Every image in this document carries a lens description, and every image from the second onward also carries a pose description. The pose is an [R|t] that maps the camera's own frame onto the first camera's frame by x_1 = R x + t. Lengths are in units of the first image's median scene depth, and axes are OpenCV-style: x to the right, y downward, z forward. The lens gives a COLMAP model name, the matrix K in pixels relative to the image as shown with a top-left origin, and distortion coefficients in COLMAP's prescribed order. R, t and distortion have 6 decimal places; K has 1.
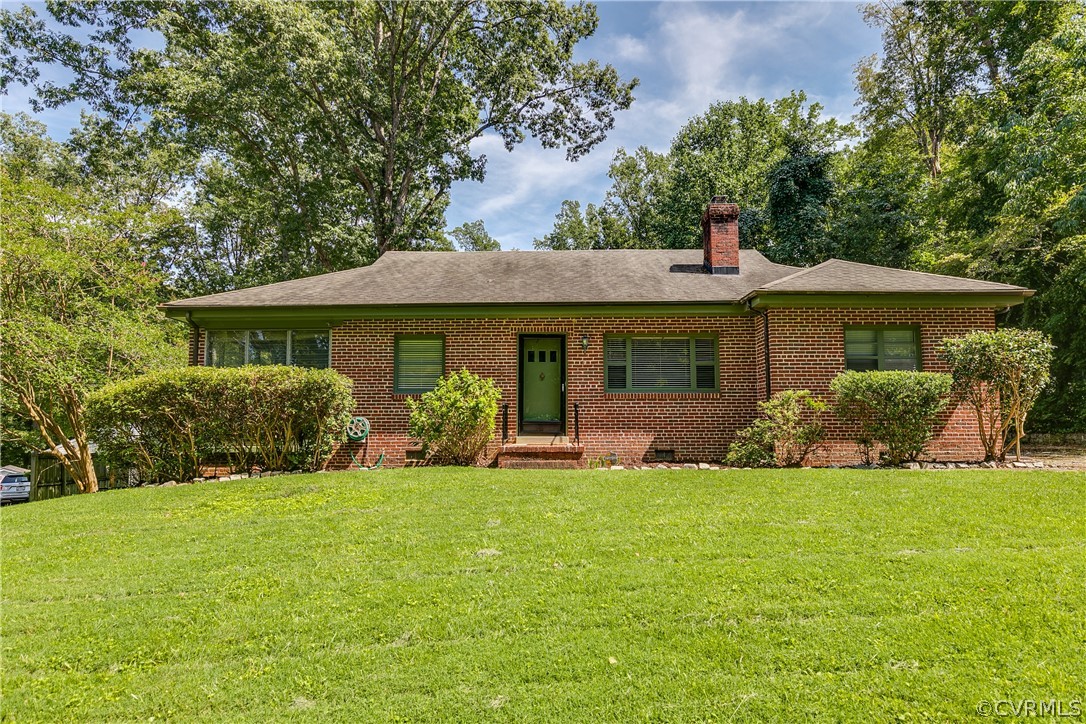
lens RADIAL K [[632.5, 0, 545.9], [0, 632.5, 364.8], [0, 0, 1]] dist [-0.000398, 0.002879]
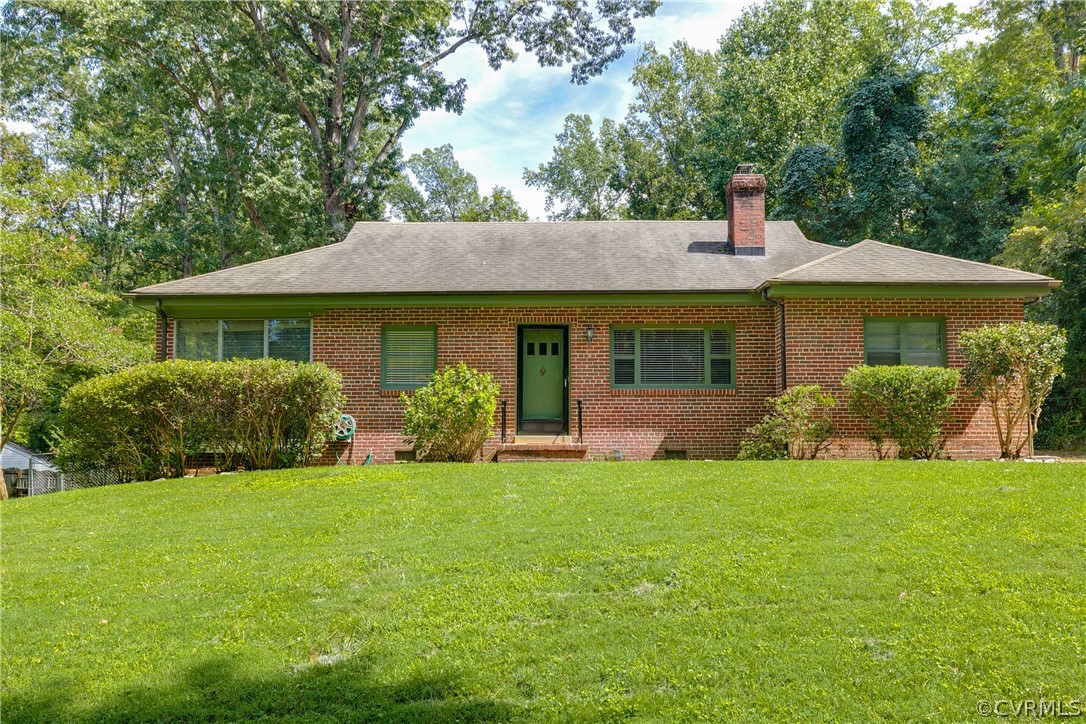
lens RADIAL K [[983.2, 0, 544.7], [0, 983.2, 363.5], [0, 0, 1]] dist [0.006874, 0.000000]
pose [[0.999989, 0.001046, 0.004680, -0.008501], [-0.001107, 0.999915, 0.013003, -0.008919], [-0.004666, -0.013008, 0.999904, -0.358453]]
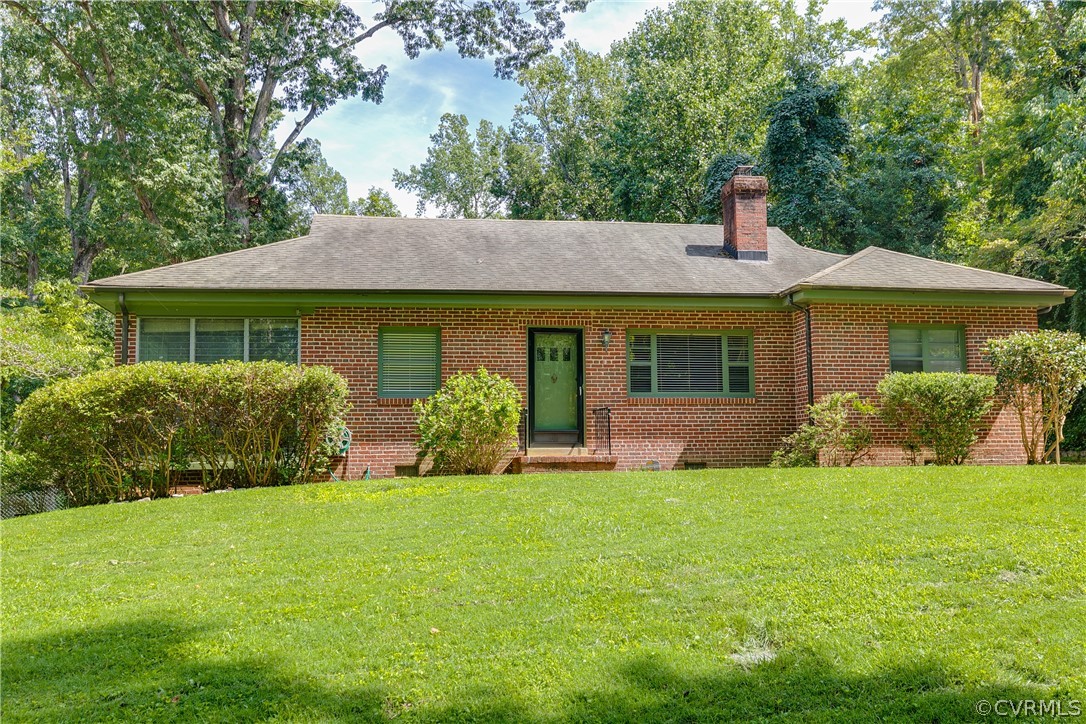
lens RADIAL K [[1057.3, 0, 548.8], [0, 1057.3, 362.4], [0, 0, 1]] dist [0.009111, 0.000000]
pose [[0.985389, 0.008641, 0.170098, -0.215548], [-0.007040, 0.999925, -0.010012, 0.010098], [-0.170172, 0.008668, 0.985376, -0.336048]]
